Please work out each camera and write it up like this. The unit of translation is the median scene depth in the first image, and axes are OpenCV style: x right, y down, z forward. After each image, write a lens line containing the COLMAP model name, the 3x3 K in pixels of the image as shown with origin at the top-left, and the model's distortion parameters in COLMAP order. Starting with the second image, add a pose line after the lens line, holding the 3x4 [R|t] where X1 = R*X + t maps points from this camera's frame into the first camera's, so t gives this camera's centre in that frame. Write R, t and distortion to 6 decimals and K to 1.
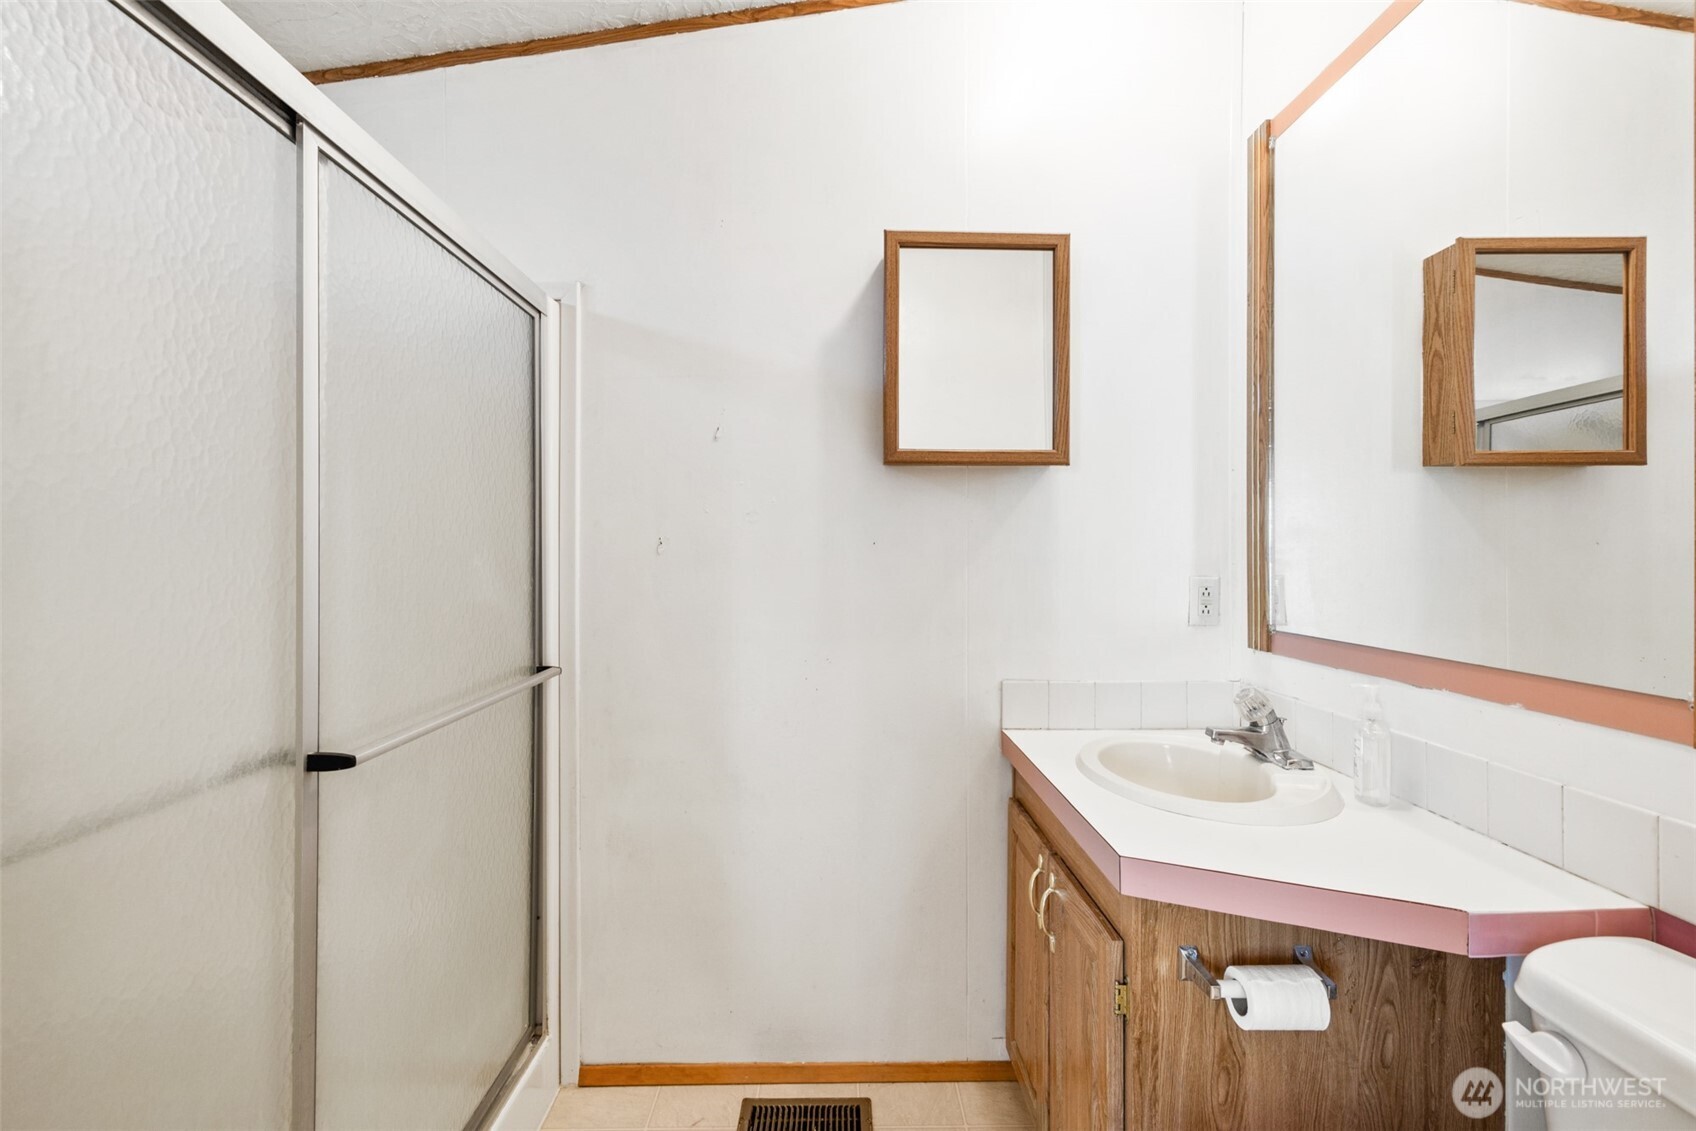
lens RADIAL K [[725.1, 0, 845.1], [0, 725.1, 561.4], [0, 0, 1]] dist [-0.020129, -0.000020]
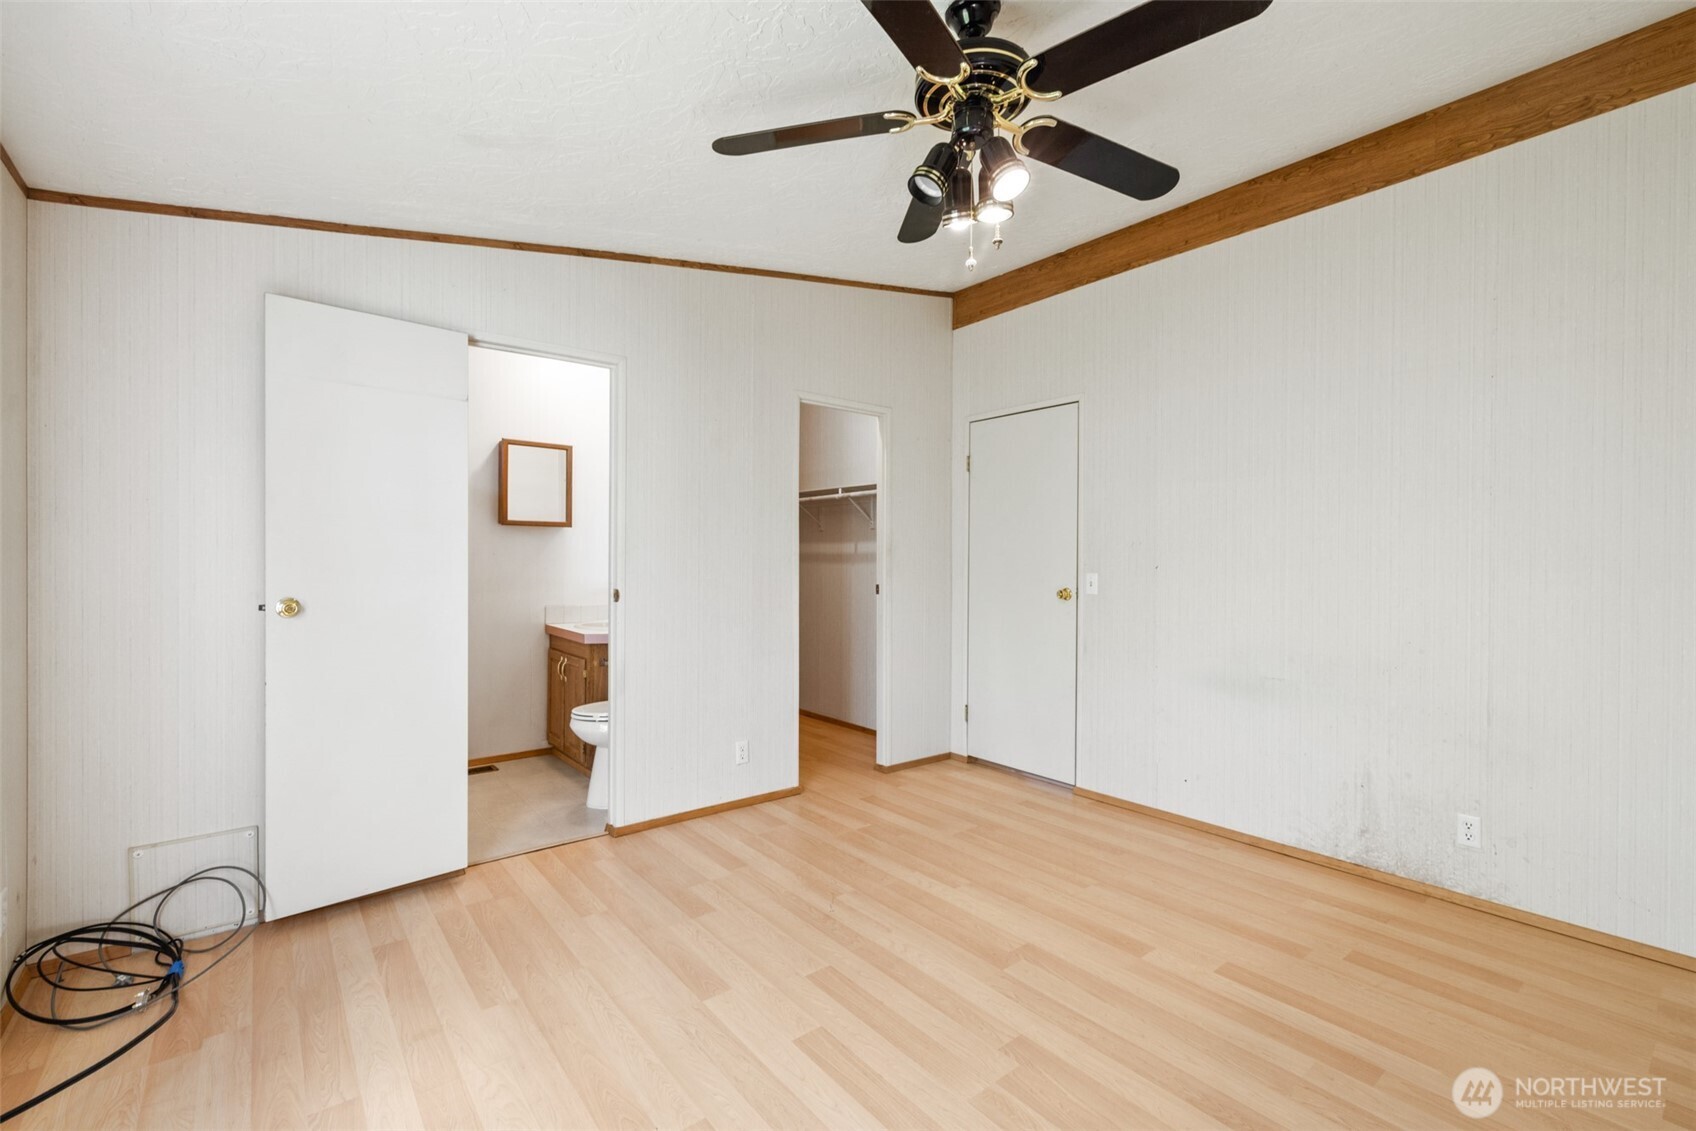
lens RADIAL K [[725.1, 0, 850.8], [0, 725.1, 563.8], [0, 0, 1]] dist [-0.020129, -0.000020]
pose [[0.783816, 0.007491, 0.620948, -0.583850], [-0.006532, 0.999971, -0.003818, 0.013208], [-0.620959, -0.001064, 0.783843, -1.879035]]
